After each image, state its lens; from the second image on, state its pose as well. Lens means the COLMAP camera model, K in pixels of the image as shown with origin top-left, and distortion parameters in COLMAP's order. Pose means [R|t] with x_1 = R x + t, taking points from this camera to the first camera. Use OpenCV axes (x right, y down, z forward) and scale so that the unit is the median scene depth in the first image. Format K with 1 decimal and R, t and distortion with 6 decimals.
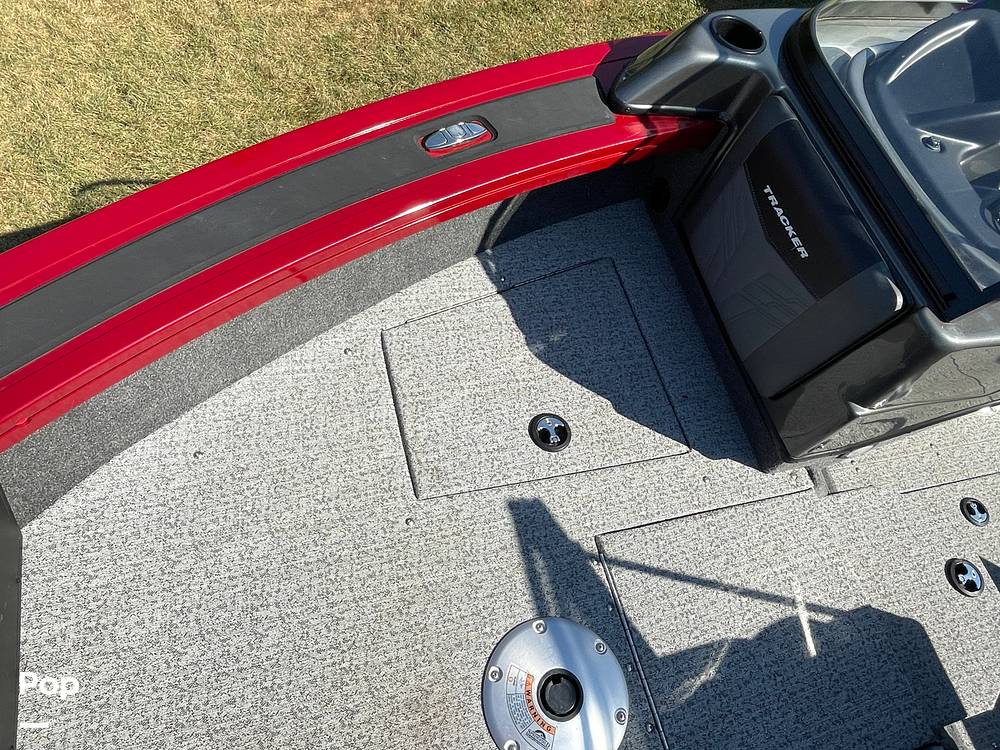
lens RADIAL K [[672.8, 0, 516.4], [0, 672.8, 371.1], [0, 0, 1]] dist [0.005741, -0.006731]
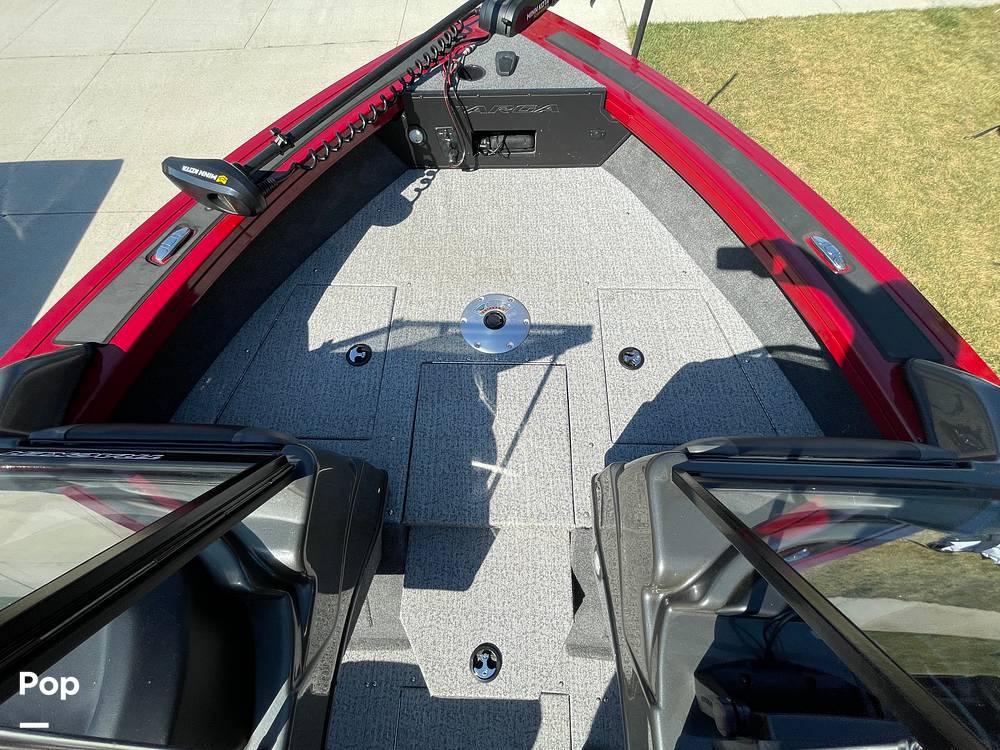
lens RADIAL K [[403.1, 0, 498.5], [0, 403.1, 377.5], [0, 0, 1]] dist [-0.010487, 0.001940]
pose [[-0.279319, 0.760122, -0.586682, 0.805003], [-0.852291, 0.085145, 0.516091, -0.147290], [0.442245, 0.644178, 0.624062, 0.273777]]
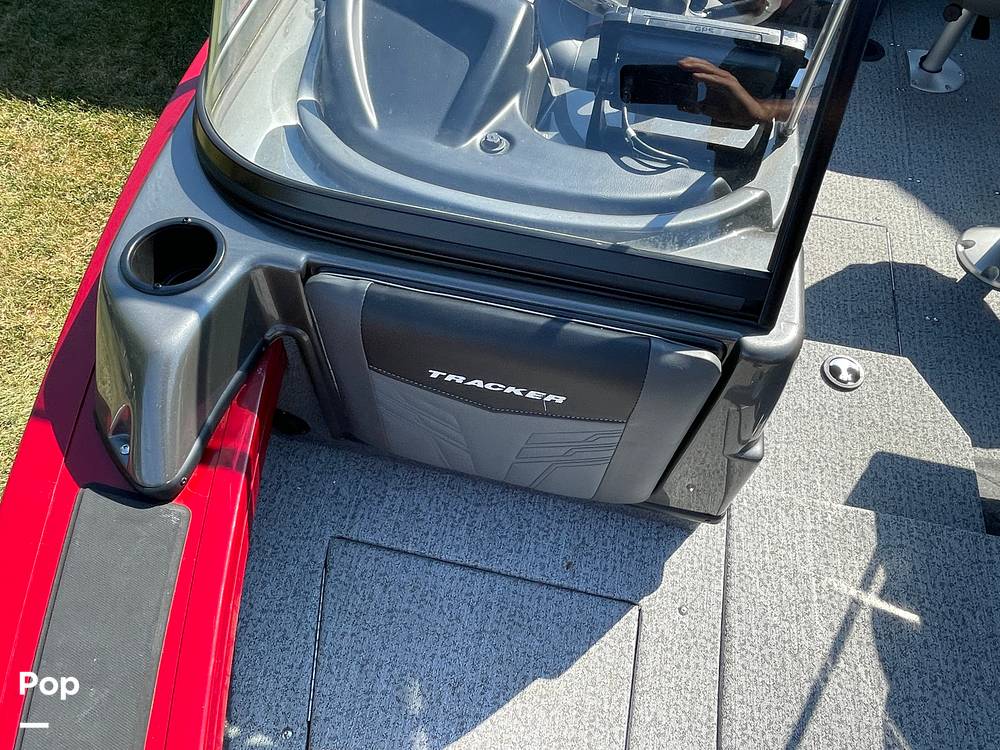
lens RADIAL K [[672.8, 0, 497.7], [0, 672.8, 373.9], [0, 0, 1]] dist [0.005741, -0.006731]
pose [[0.458503, -0.844183, 0.277721, 0.213352], [0.807670, 0.526199, 0.266054, -0.385105], [-0.370735, 0.102321, 0.923085, 0.362328]]
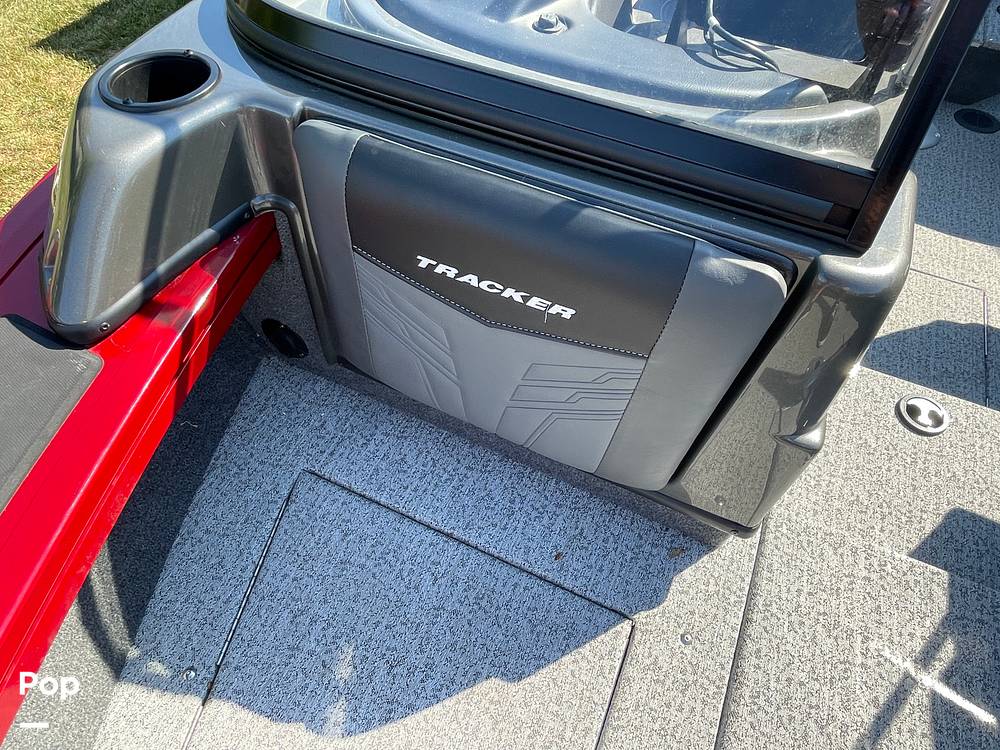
lens RADIAL K [[613.2, 0, 495.6], [0, 613.2, 369.6], [0, 0, 1]] dist [0.002199, -0.002009]
pose [[0.631895, -0.722540, 0.280435, 0.204153], [0.719522, 0.681367, 0.134265, -0.229443], [-0.288091, 0.116937, 0.950436, 0.513547]]
